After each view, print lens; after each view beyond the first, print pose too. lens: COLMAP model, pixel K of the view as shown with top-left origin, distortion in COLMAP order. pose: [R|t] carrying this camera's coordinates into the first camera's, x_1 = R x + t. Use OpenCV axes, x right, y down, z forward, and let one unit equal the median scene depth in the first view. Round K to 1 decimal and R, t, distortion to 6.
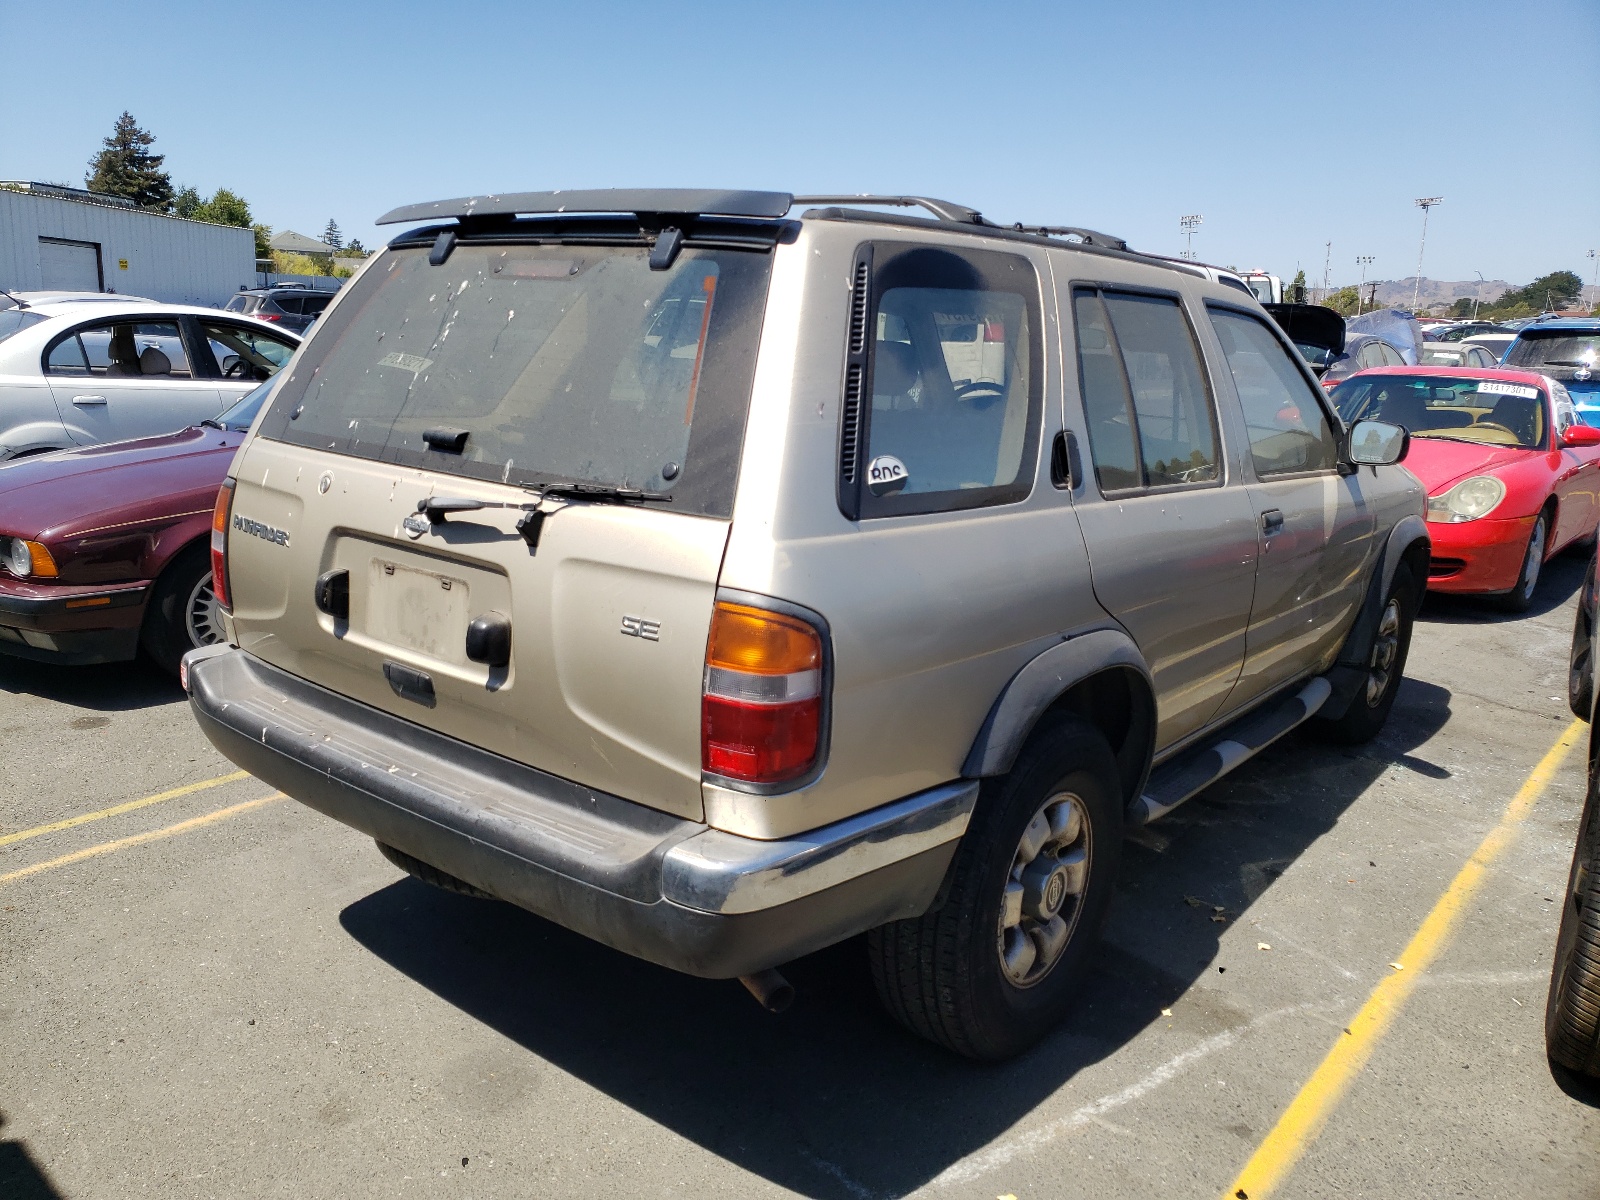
lens RADIAL K [[1213.0, 0, 798.0], [0, 1213.0, 560.8], [0, 0, 1]] dist [0.001991, 0.001515]
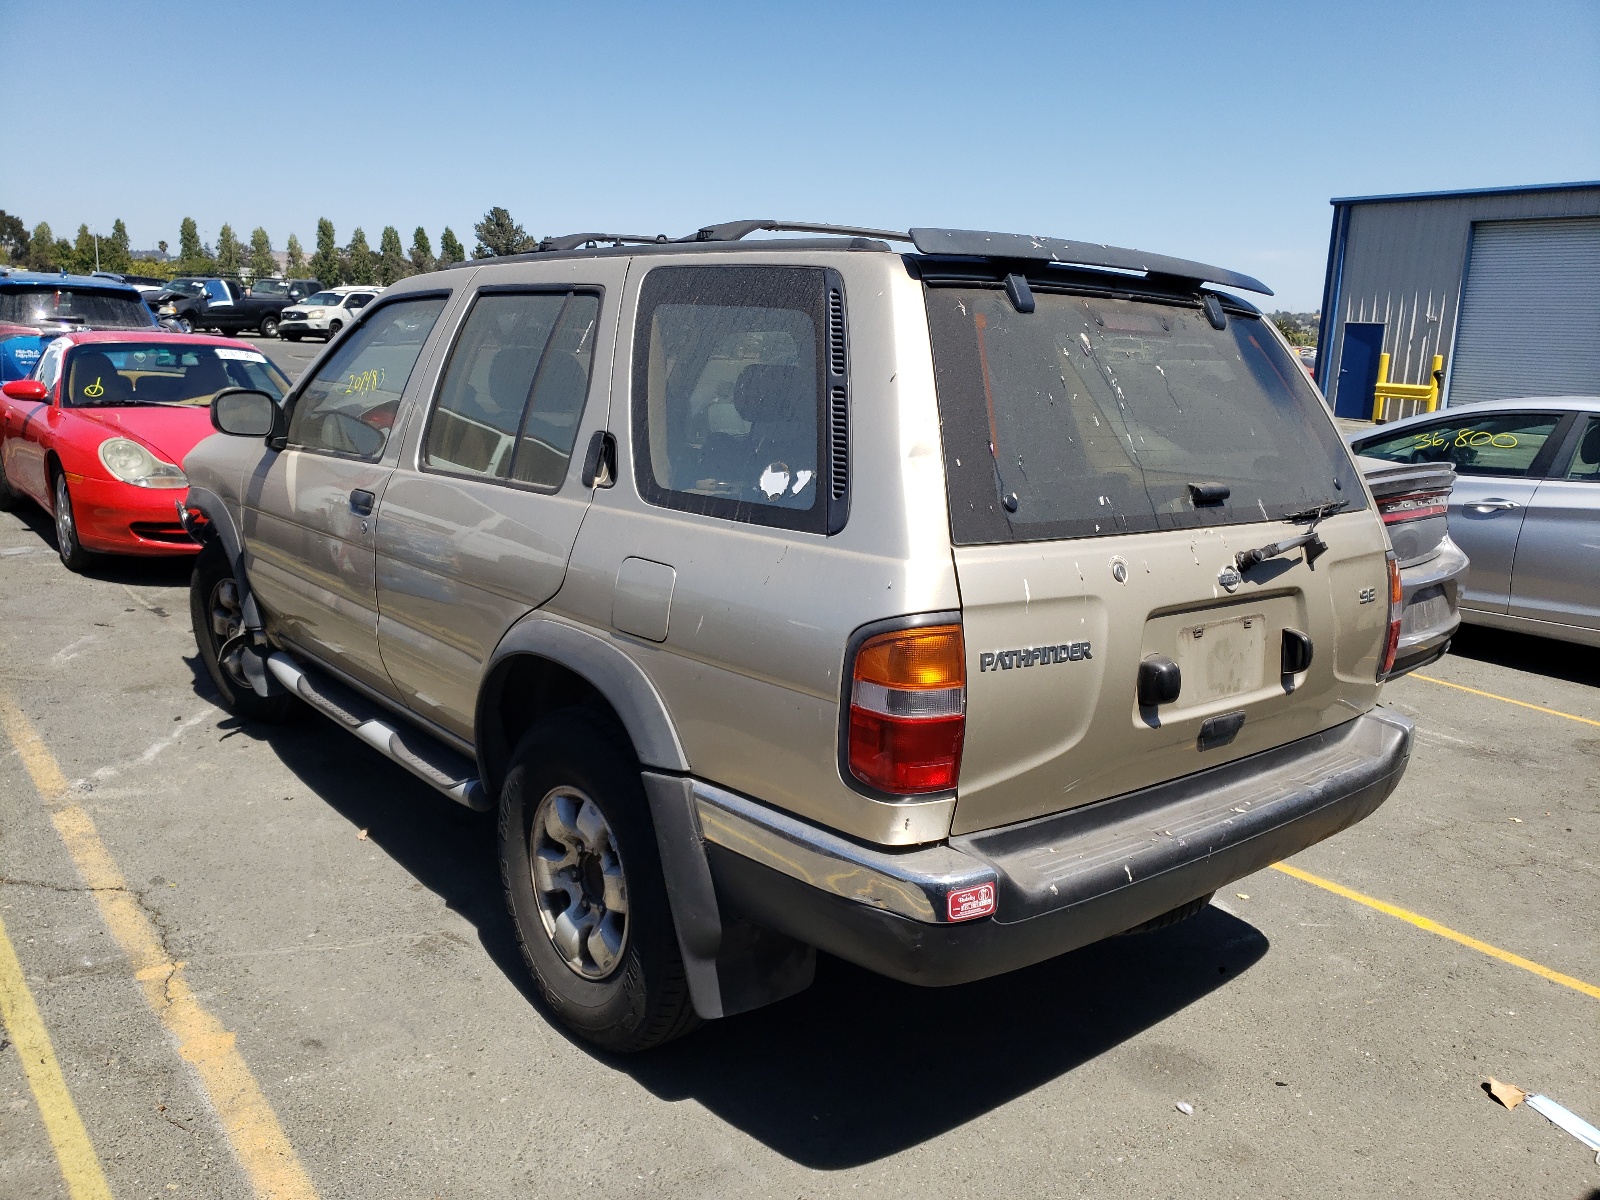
lens RADIAL K [[1229.6, 0, 800.0], [0, 1229.6, 600.0], [0, 0, 1]] dist [0.000491, 0.002972]
pose [[0.237618, -0.227750, 0.944282, -1.354661], [0.153392, 0.968725, 0.195046, -0.264984], [-0.959171, 0.098499, 0.265121, 1.034751]]
